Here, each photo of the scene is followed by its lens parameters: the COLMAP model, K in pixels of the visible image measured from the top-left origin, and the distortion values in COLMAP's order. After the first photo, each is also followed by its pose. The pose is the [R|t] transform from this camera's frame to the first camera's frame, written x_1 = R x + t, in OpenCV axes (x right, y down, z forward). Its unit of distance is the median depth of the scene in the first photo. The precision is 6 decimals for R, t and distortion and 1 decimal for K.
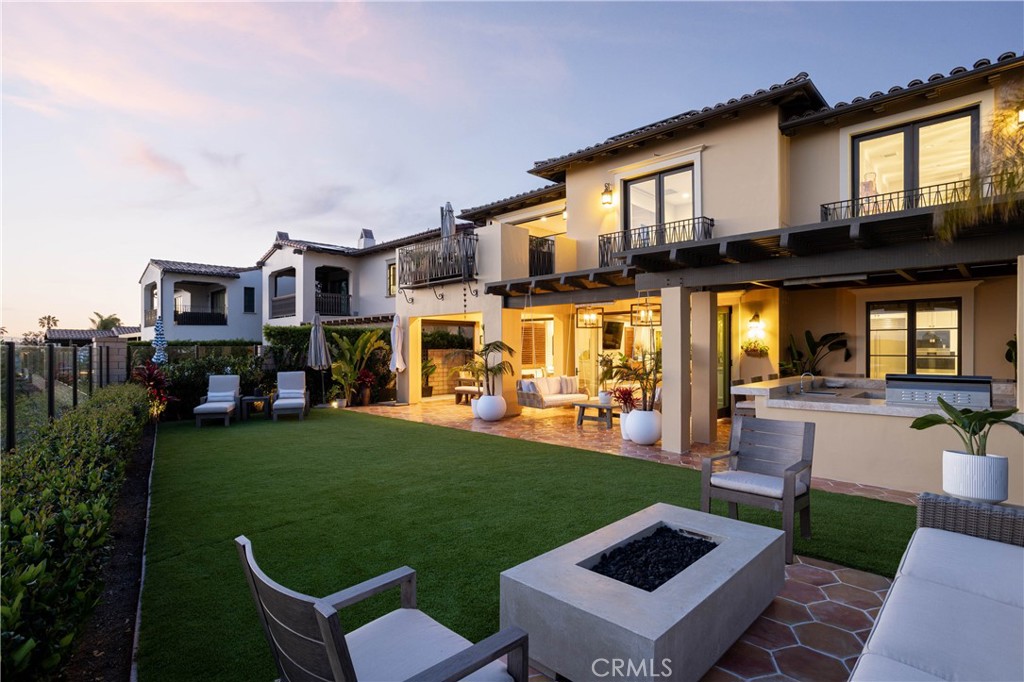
lens RADIAL K [[520.2, 0, 512.0], [0, 520.2, 341.0], [0, 0, 1]] dist [-0.067571, 0.000071]
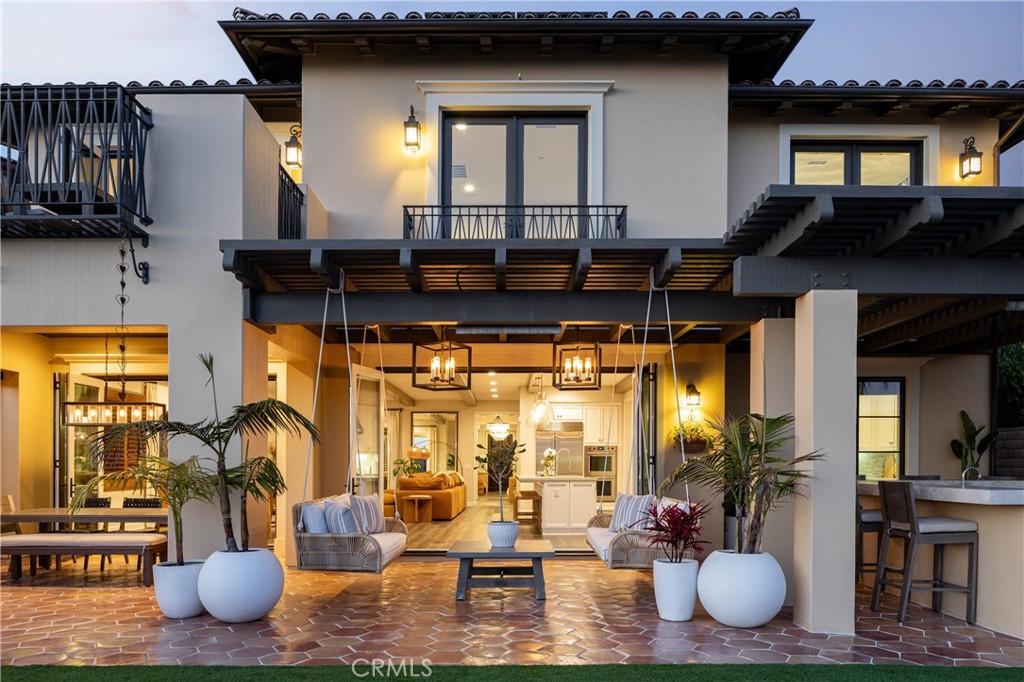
lens RADIAL K [[700.3, 0, 511.5], [0, 700.3, 450.0], [0, 0, 1]] dist [-0.003911, -0.001633]
pose [[0.712351, 0.015502, 0.701652, -0.212570], [-0.014039, 0.999871, -0.007837, 0.029923], [-0.701683, -0.004267, 0.712477, 0.440262]]
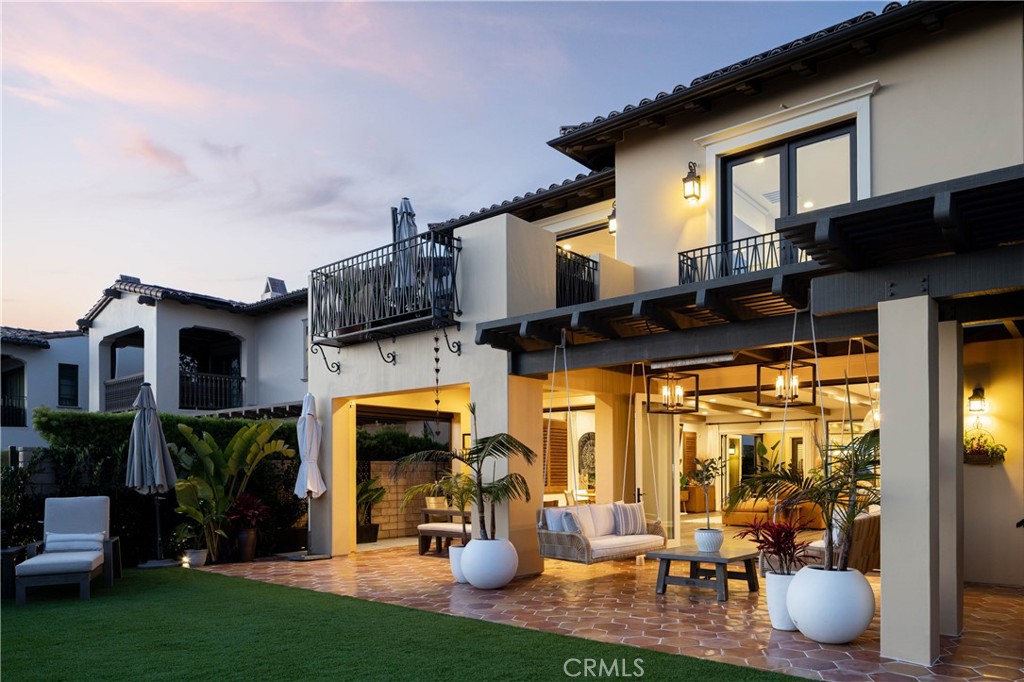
lens RADIAL K [[690.4, 0, 586.7], [0, 690.4, 467.7], [0, 0, 1]] dist [-0.022870, -0.002553]
pose [[0.991456, 0.000085, 0.130445, -0.028181], [-0.000804, 0.999985, 0.005458, 0.024866], [-0.130443, -0.005516, 0.991441, 0.259914]]
